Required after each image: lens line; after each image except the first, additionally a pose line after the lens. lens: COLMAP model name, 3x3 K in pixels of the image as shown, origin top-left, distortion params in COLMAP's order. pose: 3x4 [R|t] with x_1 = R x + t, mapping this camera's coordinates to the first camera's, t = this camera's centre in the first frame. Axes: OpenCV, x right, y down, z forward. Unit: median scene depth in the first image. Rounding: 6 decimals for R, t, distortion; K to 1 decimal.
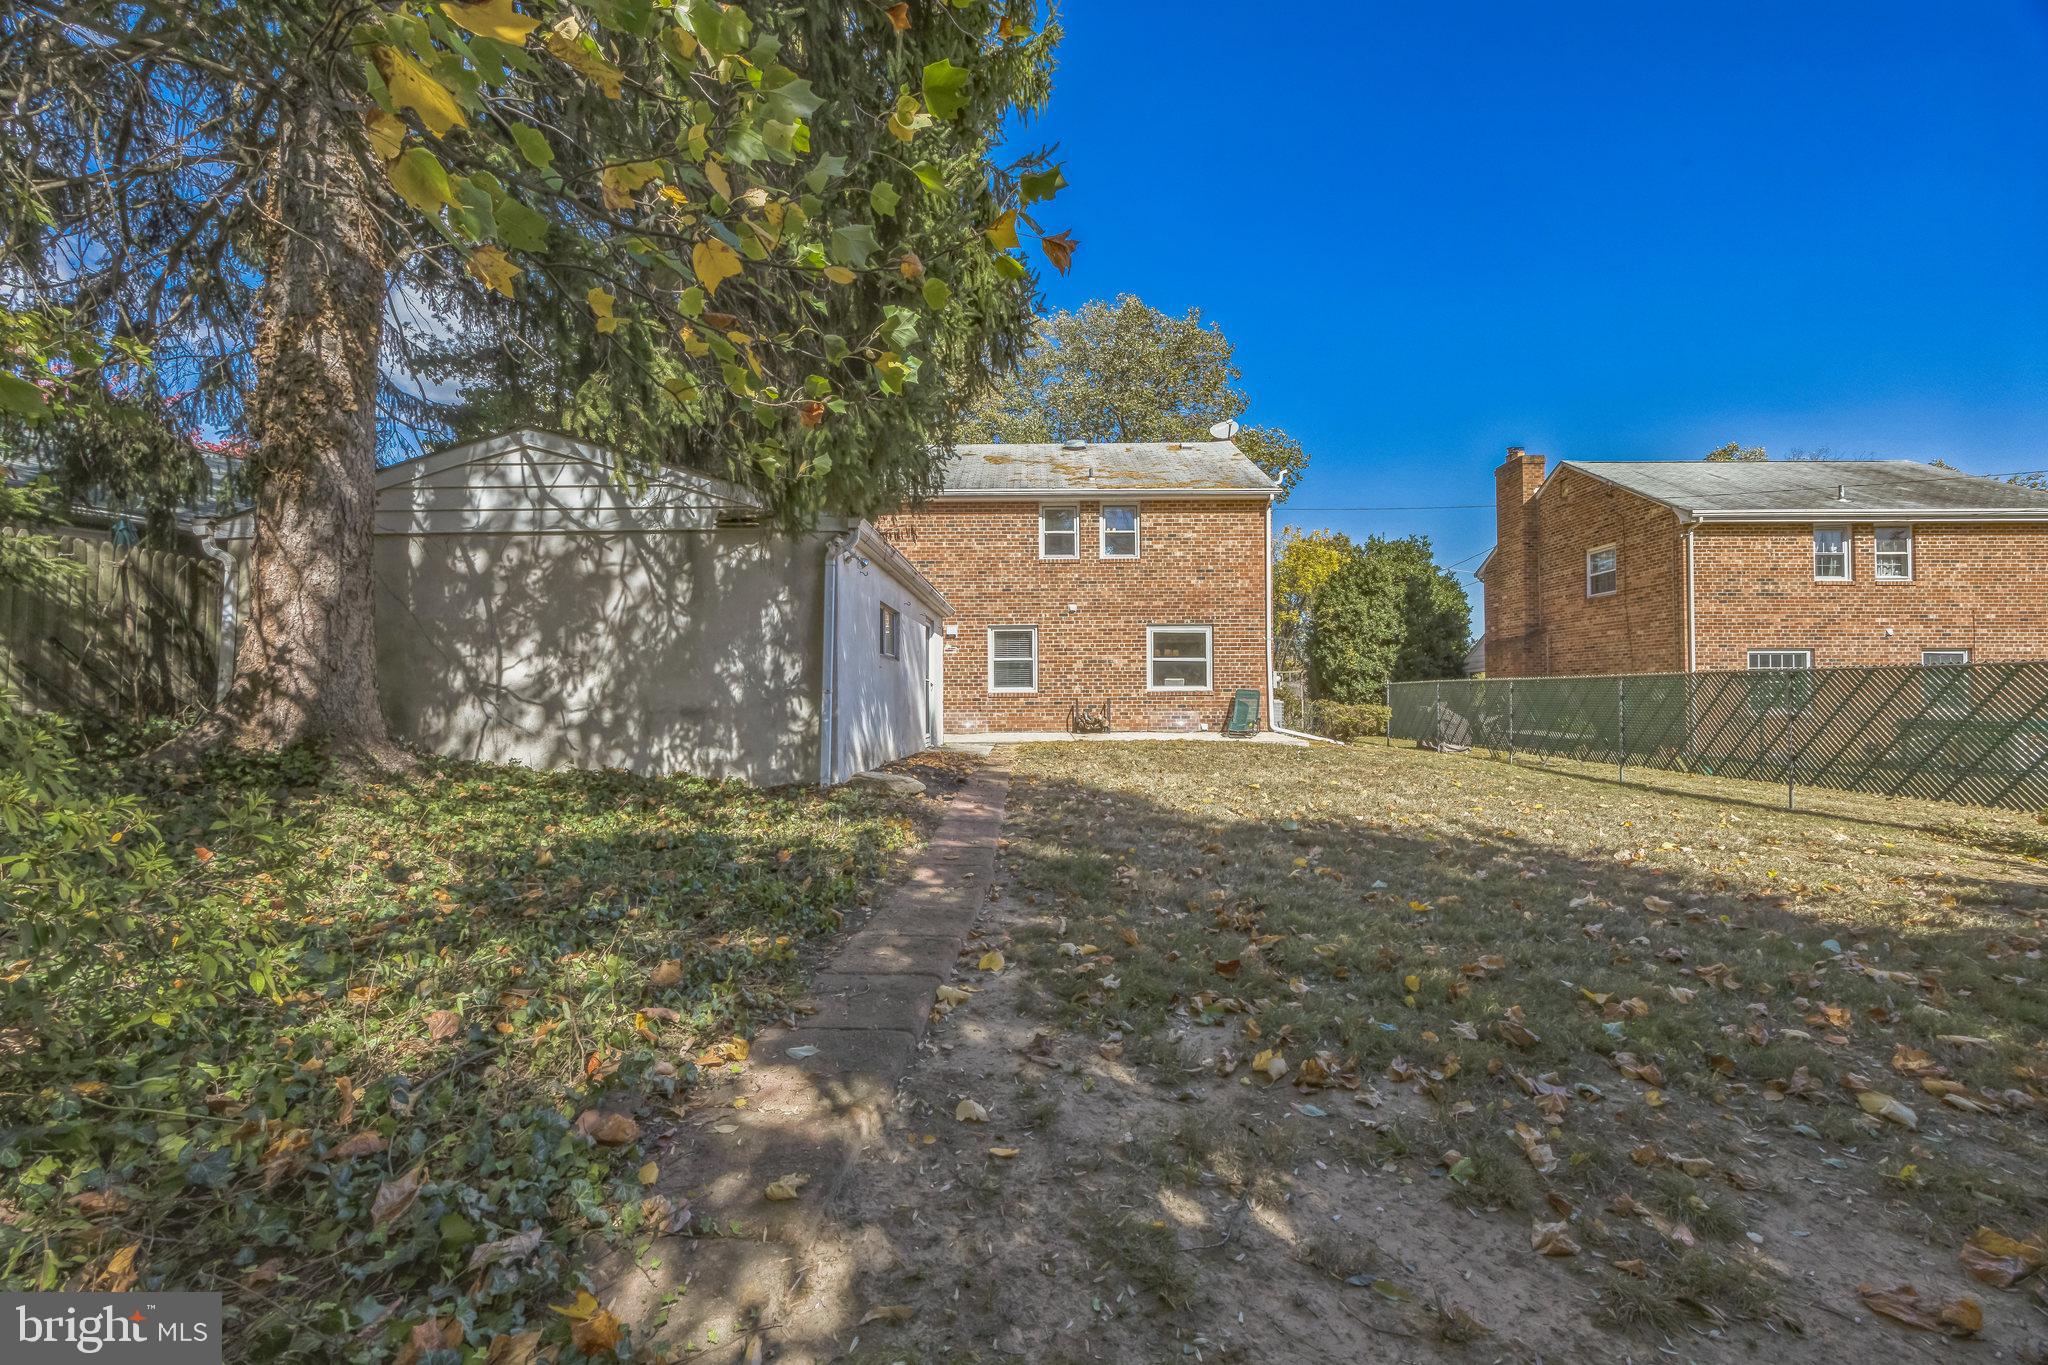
lens RADIAL K [[799.2, 0, 1024.0], [0, 799.2, 682.5], [0, 0, 1]] dist [-0.000244, 0.000146]
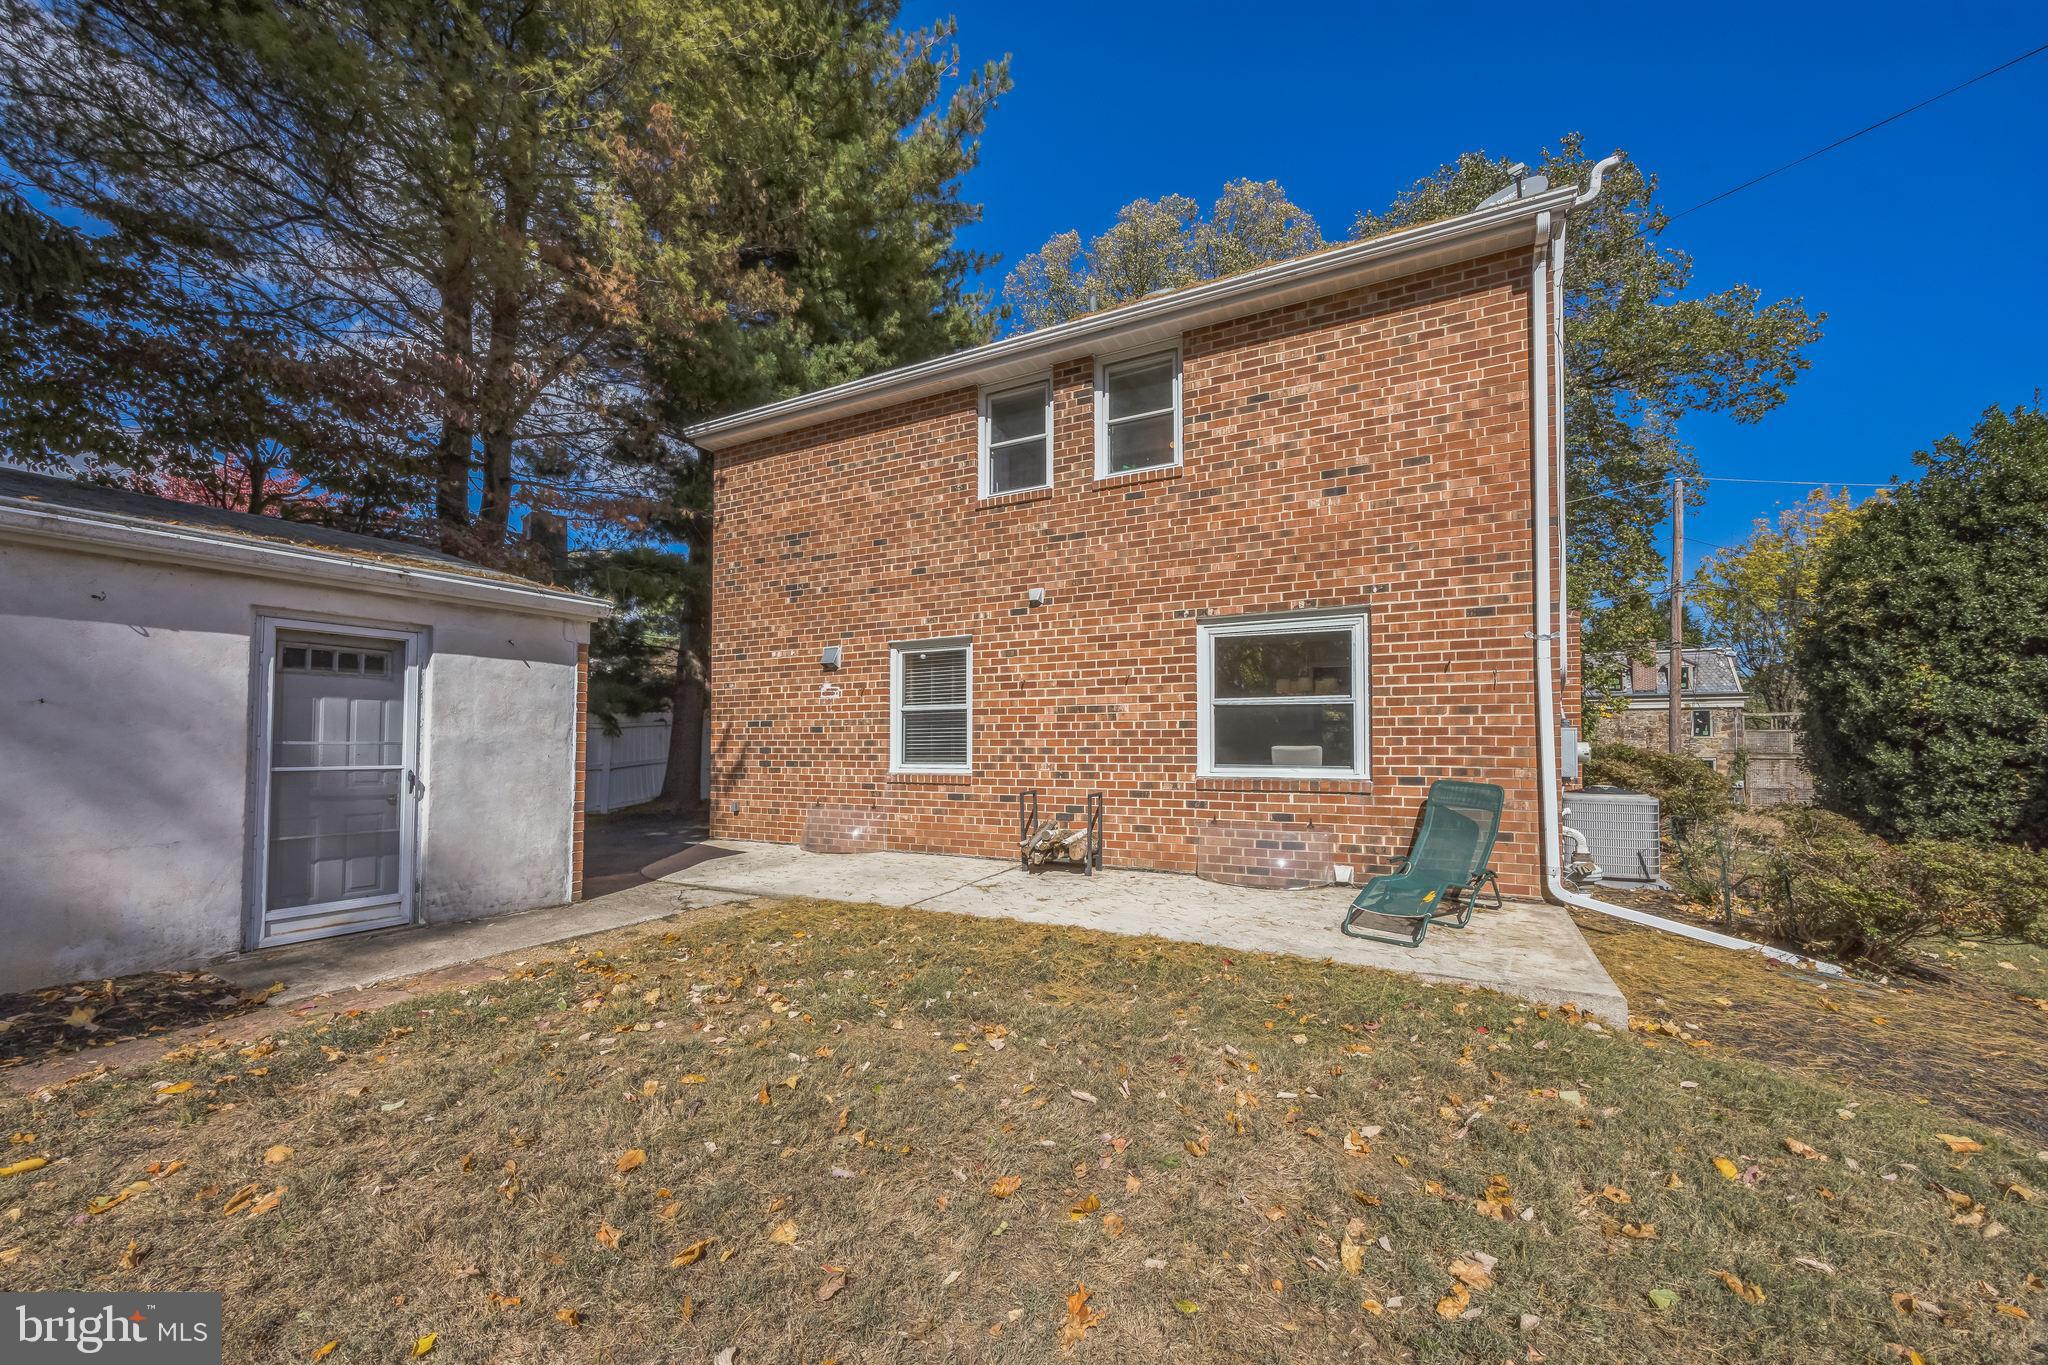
lens RADIAL K [[775.4, 0, 1021.3], [0, 775.4, 719.1], [0, 0, 1]] dist [0.000686, 0.000318]
pose [[0.881246, -0.010606, -0.472539, 0.264552], [0.005466, 0.999910, -0.012249, -0.015481], [0.472626, 0.008212, 0.881225, 0.593963]]
